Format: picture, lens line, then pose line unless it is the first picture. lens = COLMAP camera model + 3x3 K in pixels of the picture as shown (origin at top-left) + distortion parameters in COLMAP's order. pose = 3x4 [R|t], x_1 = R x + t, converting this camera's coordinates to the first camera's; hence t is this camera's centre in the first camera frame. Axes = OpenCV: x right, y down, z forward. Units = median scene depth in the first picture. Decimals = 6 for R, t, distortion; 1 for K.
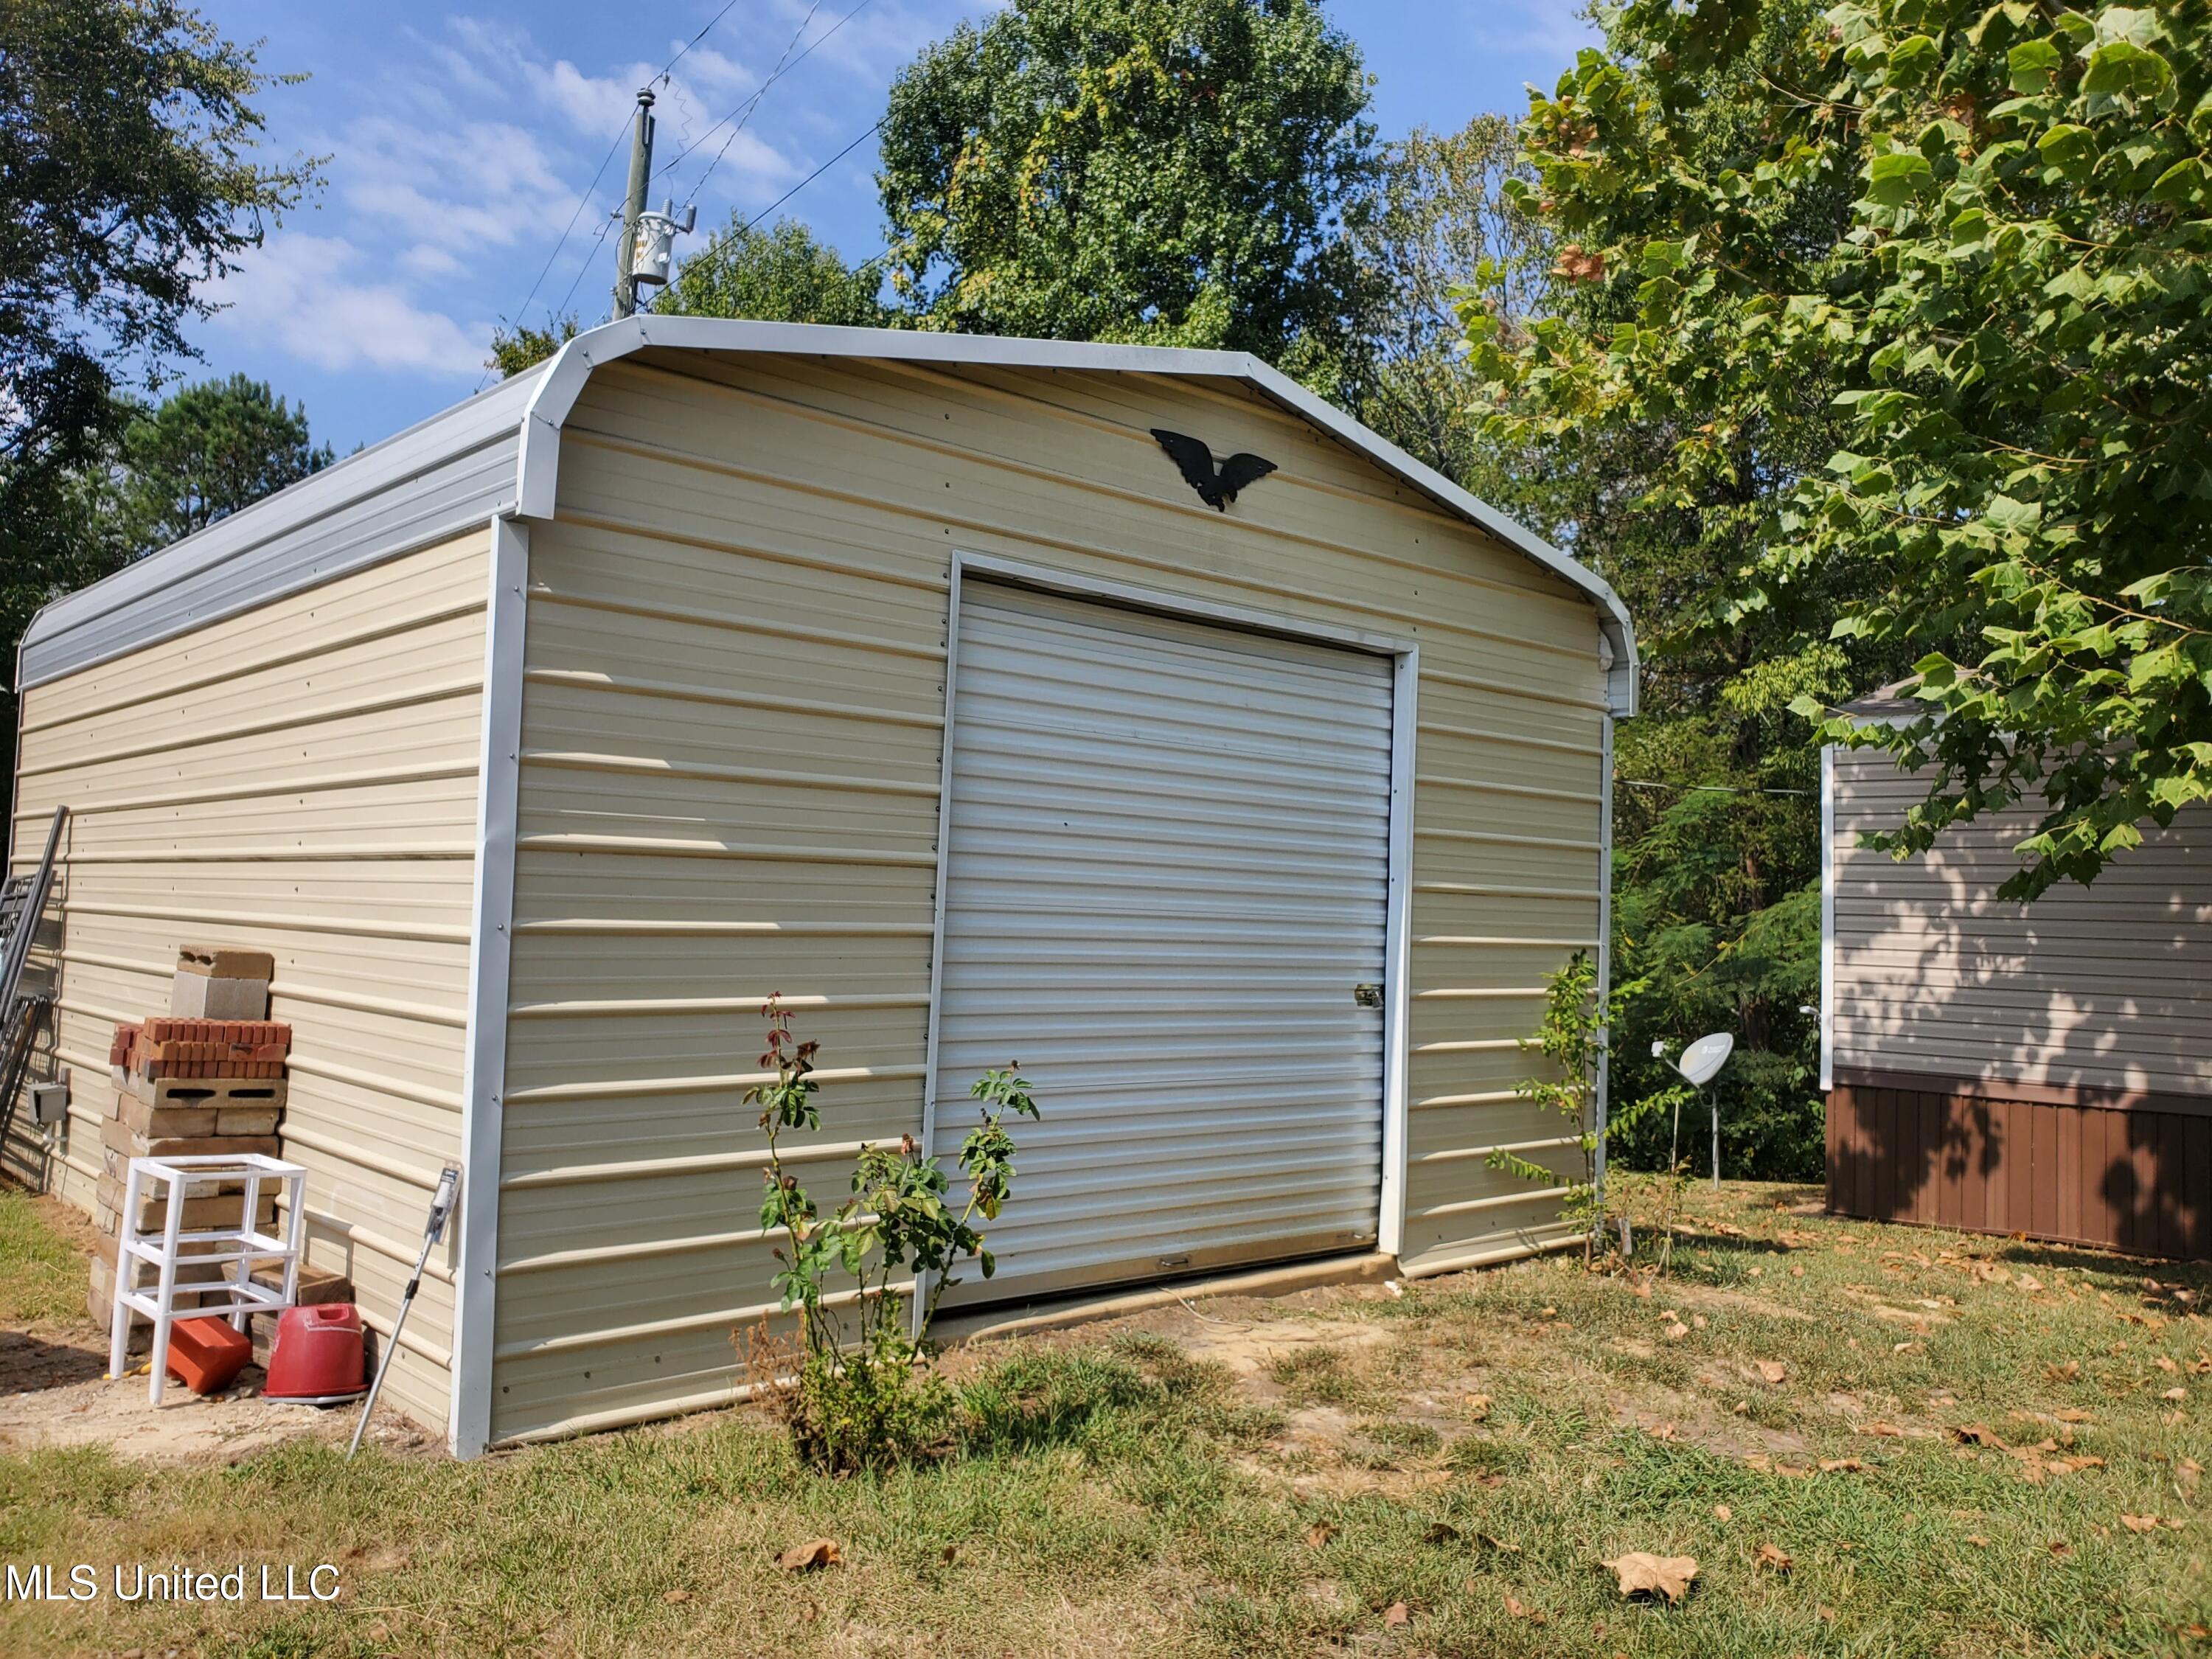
lens RADIAL K [[1708.5, 0, 1110.4], [0, 1708.5, 805.0], [0, 0, 1]] dist [0.009540, -0.005579]
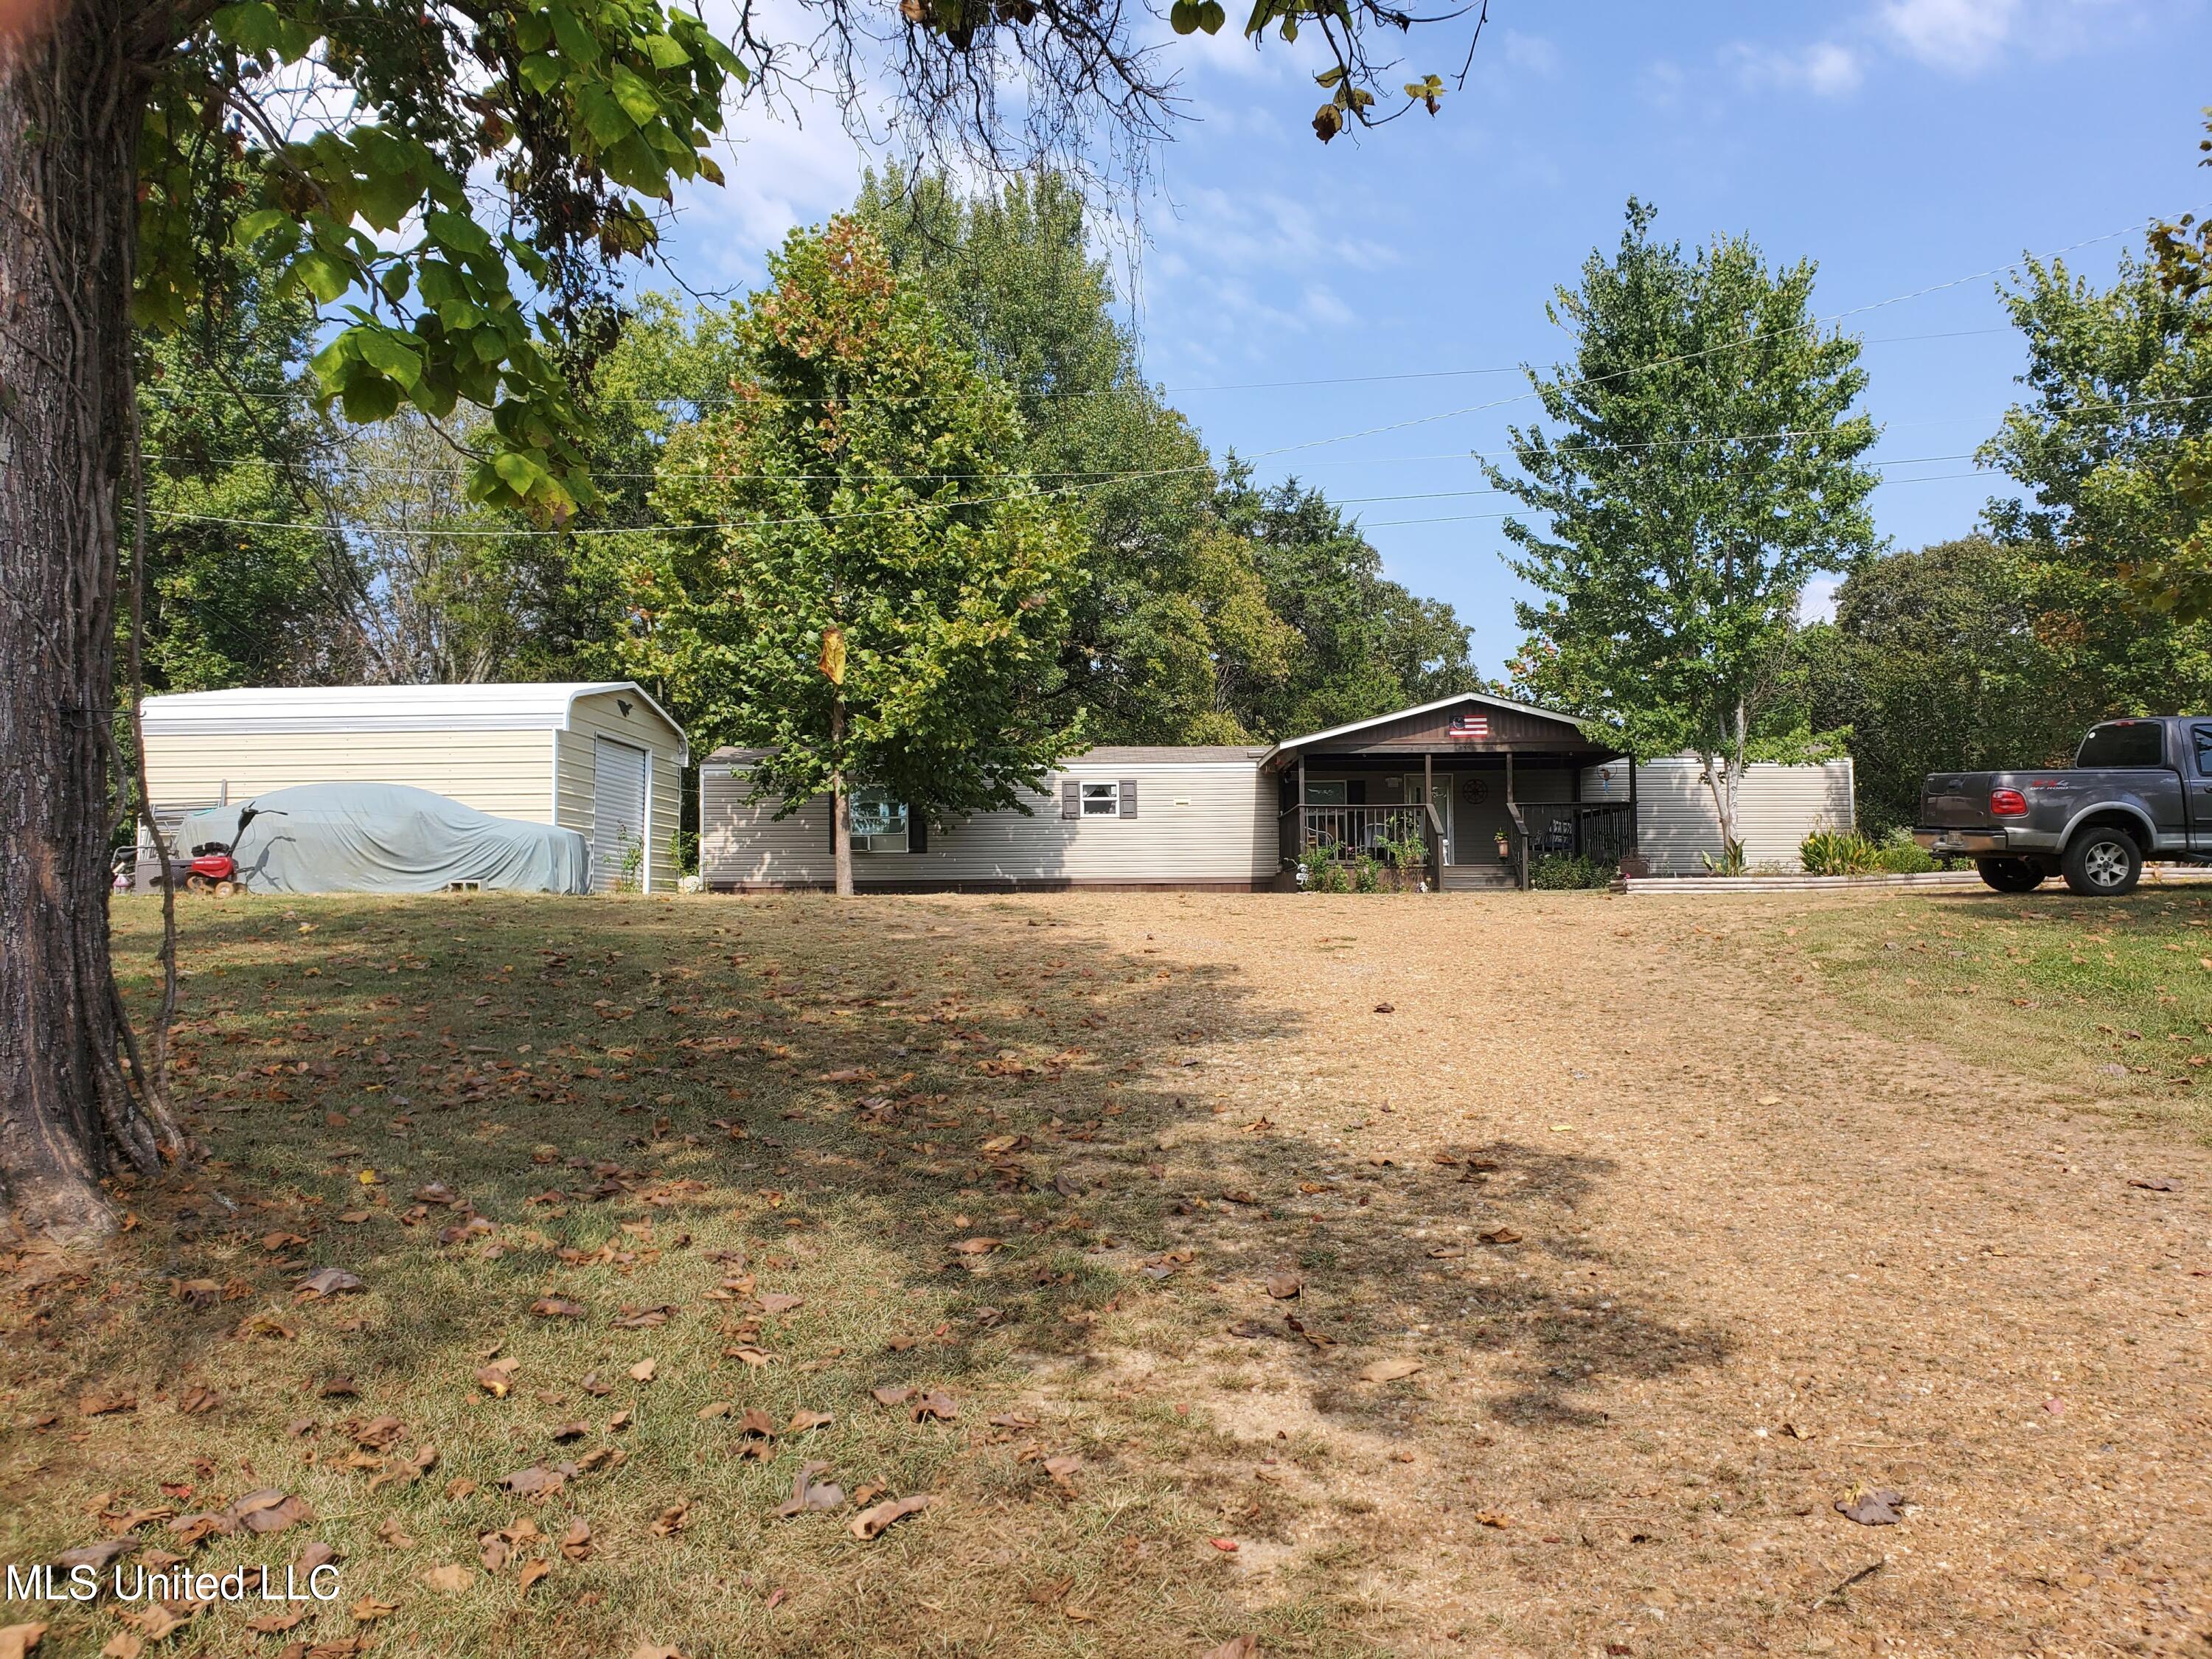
lens RADIAL K [[1708.5, 0, 1110.4], [0, 1708.5, 805.0], [0, 0, 1]] dist [0.009540, -0.005579]
pose [[0.684084, 0.007831, 0.729361, -1.743681], [-0.020714, 0.999748, 0.008694, -0.023355], [-0.729109, -0.021055, 0.684074, -2.154218]]
